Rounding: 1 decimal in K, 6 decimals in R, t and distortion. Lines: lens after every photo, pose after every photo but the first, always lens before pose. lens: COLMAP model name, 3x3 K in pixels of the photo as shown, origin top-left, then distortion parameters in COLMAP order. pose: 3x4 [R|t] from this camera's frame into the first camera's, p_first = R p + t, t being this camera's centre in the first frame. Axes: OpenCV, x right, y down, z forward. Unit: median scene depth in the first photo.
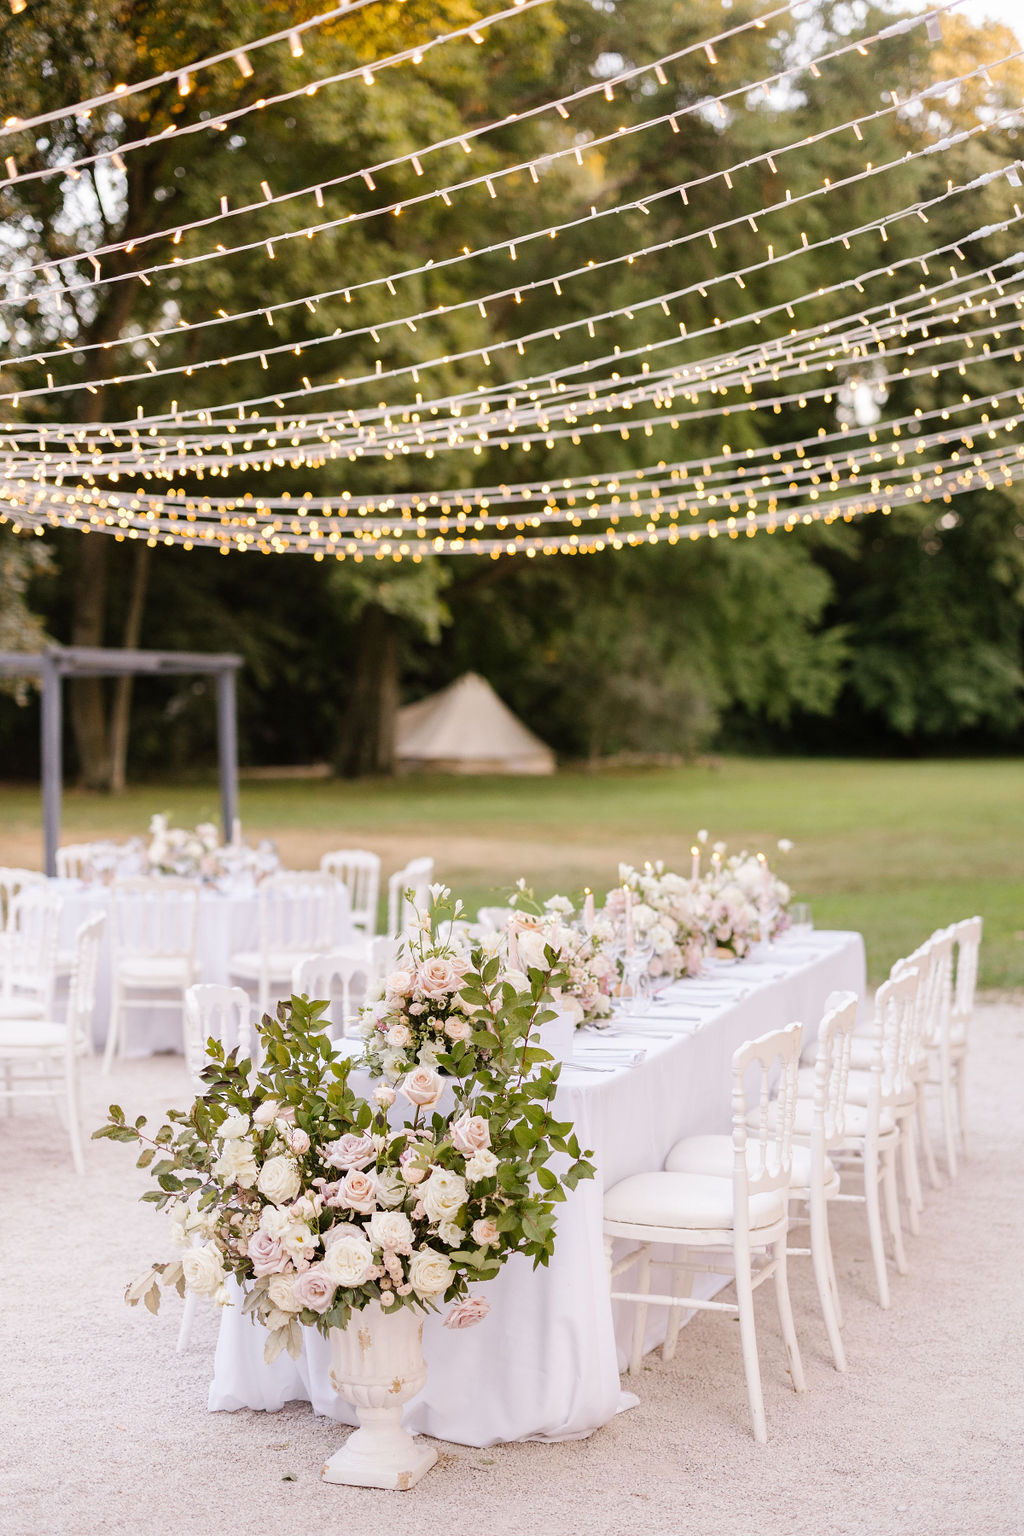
lens RADIAL K [[2259.9, 0, 524.2], [0, 2259.9, 710.5], [0, 0, 1]] dist [0.005483, 0.000000]
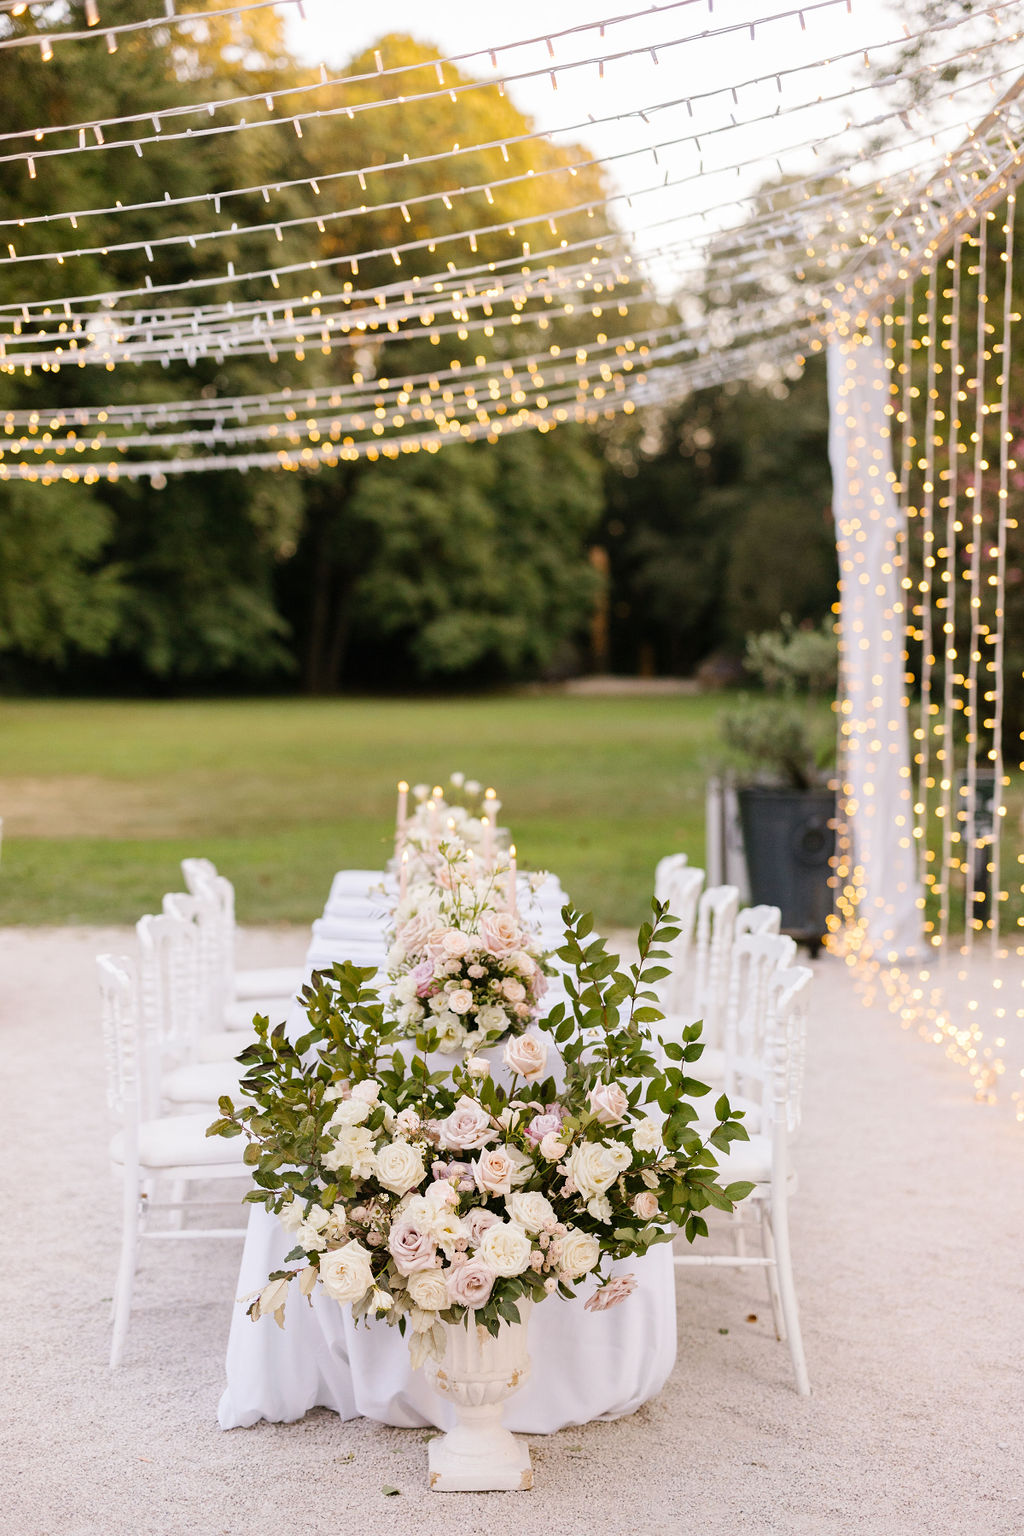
lens RADIAL K [[2259.9, 0, 566.7], [0, 2259.9, 723.3], [0, 0, 1]] dist [0.005483, 0.000000]
pose [[0.935389, -0.006586, 0.353560, -0.277291], [-0.004671, 0.999509, 0.030979, 0.001876], [-0.353590, -0.030629, 0.934899, 0.105472]]
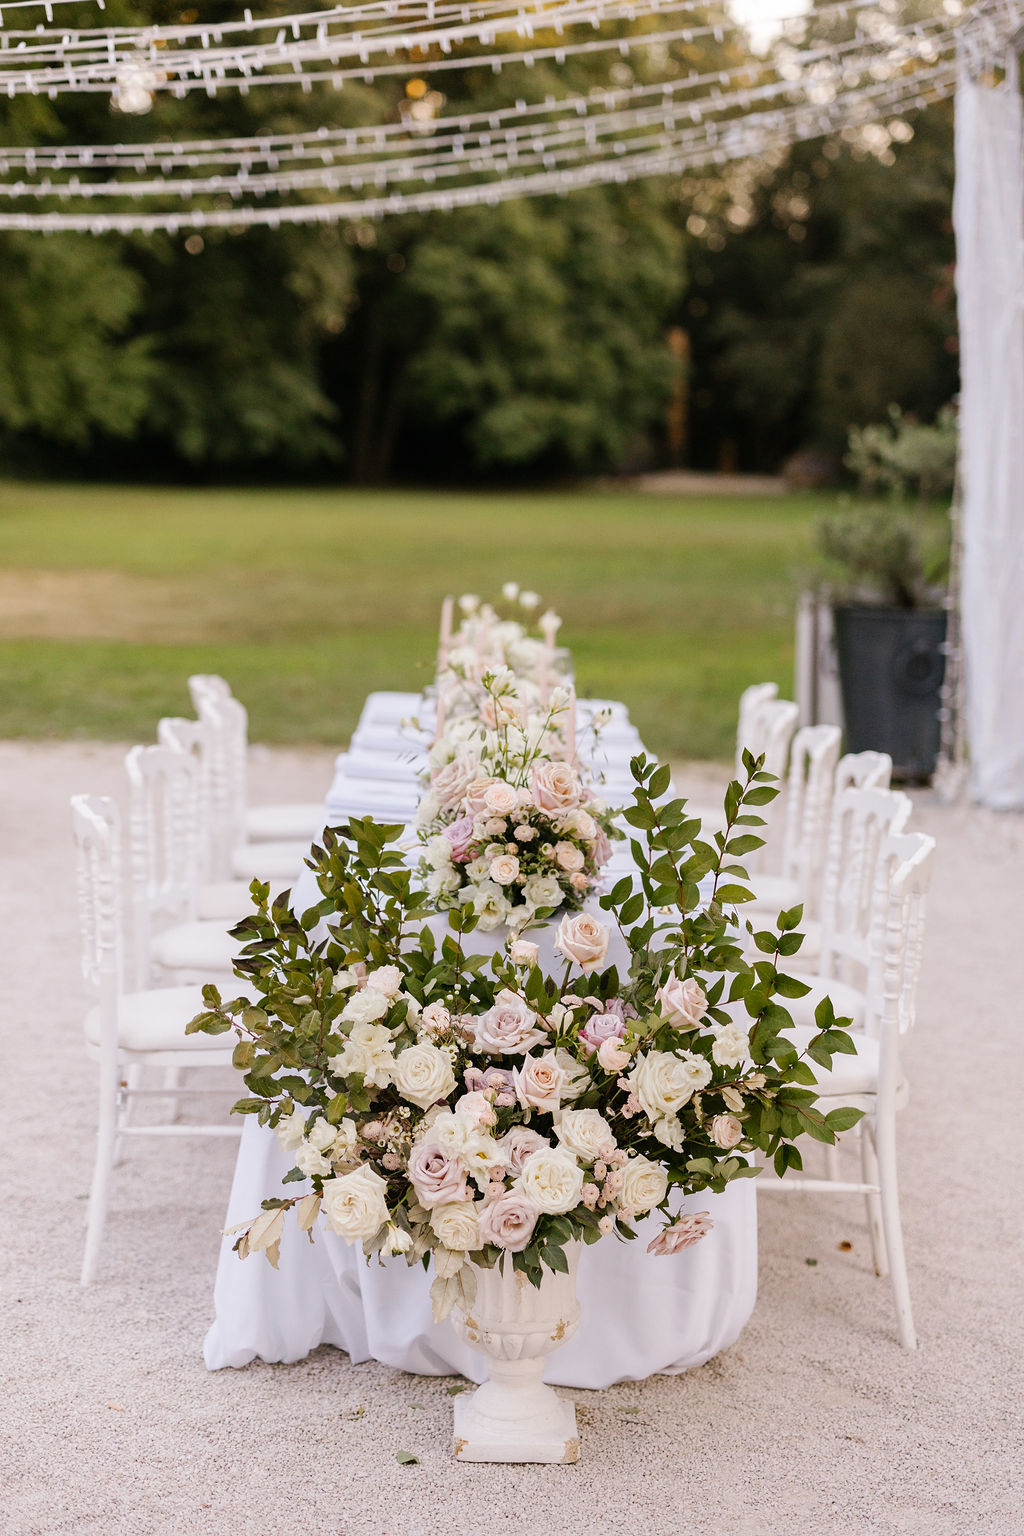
lens RADIAL K [[2468.5, 0, 532.8], [0, 2468.5, 715.5], [0, 0, 1]] dist [0.022042, 0.000000]
pose [[0.949442, -0.010408, 0.313770, -0.247887], [-0.025326, 0.993654, 0.109592, 0.002505], [-0.312919, -0.111998, 0.943153, 0.187529]]
